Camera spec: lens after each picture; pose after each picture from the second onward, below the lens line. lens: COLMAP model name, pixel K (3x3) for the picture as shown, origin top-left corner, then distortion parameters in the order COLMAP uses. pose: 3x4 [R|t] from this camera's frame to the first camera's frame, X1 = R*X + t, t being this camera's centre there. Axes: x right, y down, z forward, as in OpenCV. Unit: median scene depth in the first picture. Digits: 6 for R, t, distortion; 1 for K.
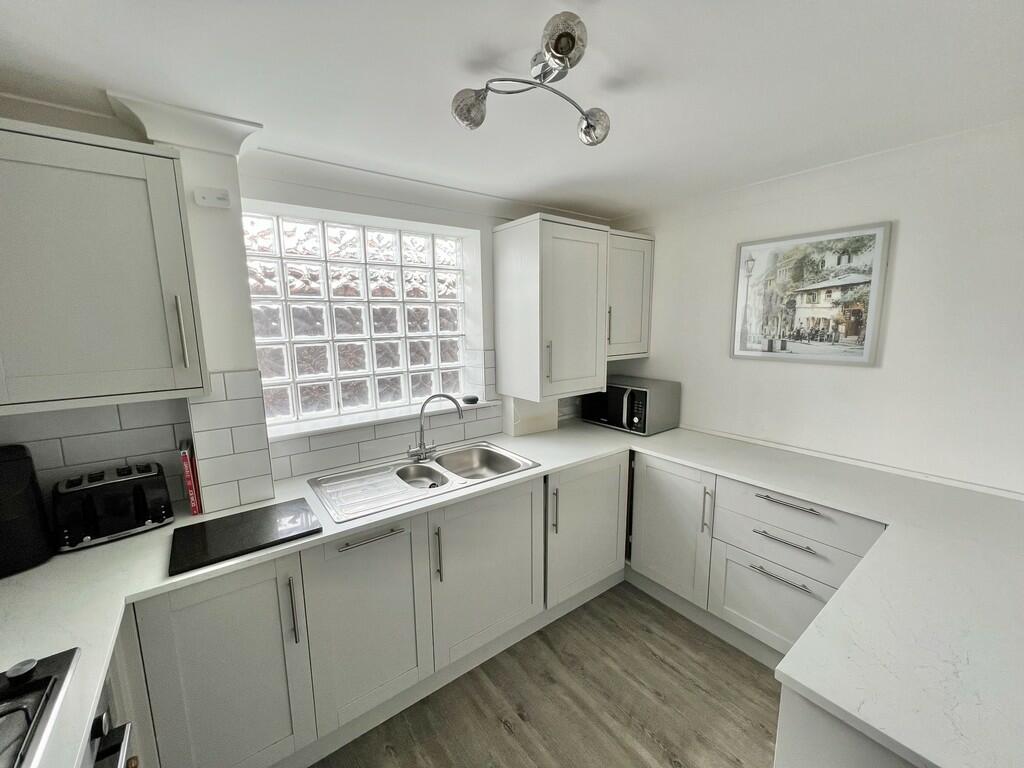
lens RADIAL K [[407.1, 0, 510.4], [0, 407.1, 380.1], [0, 0, 1]] dist [-0.001948, 0.000069]
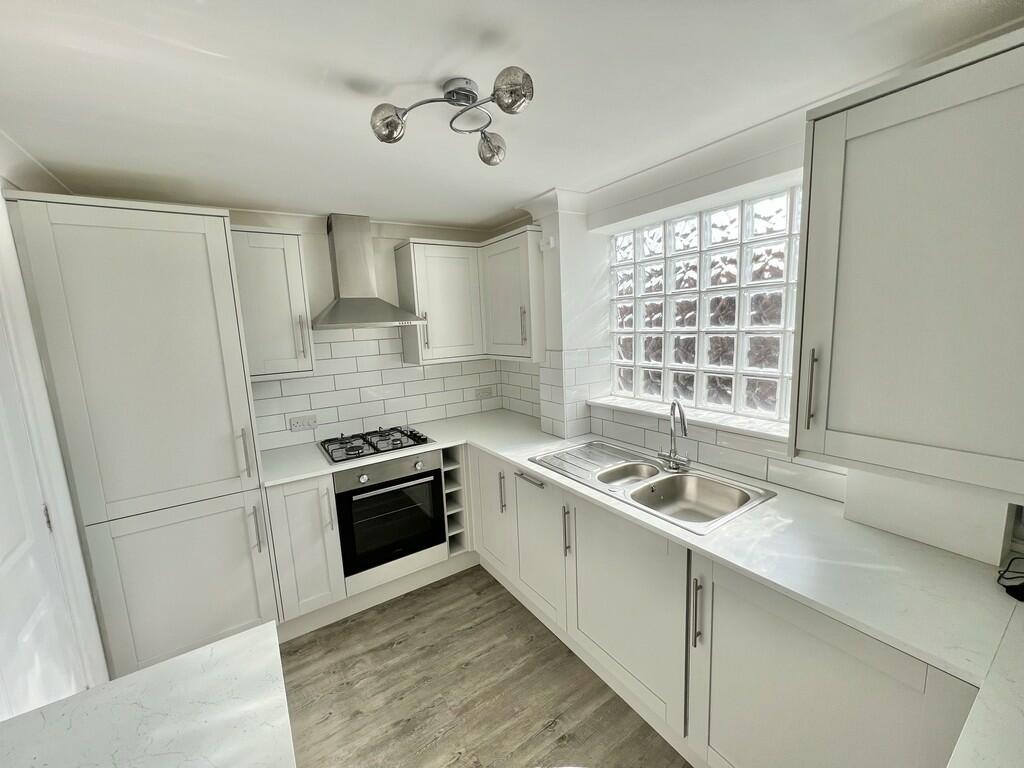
lens RADIAL K [[407.1, 0, 491.0], [0, 407.1, 381.0], [0, 0, 1]] dist [-0.001948, 0.000069]
pose [[-0.087696, 0.157898, -0.983554, 0.677626], [-0.106436, 0.980220, 0.166853, -0.102202], [0.990445, 0.119318, -0.069155, 0.648155]]
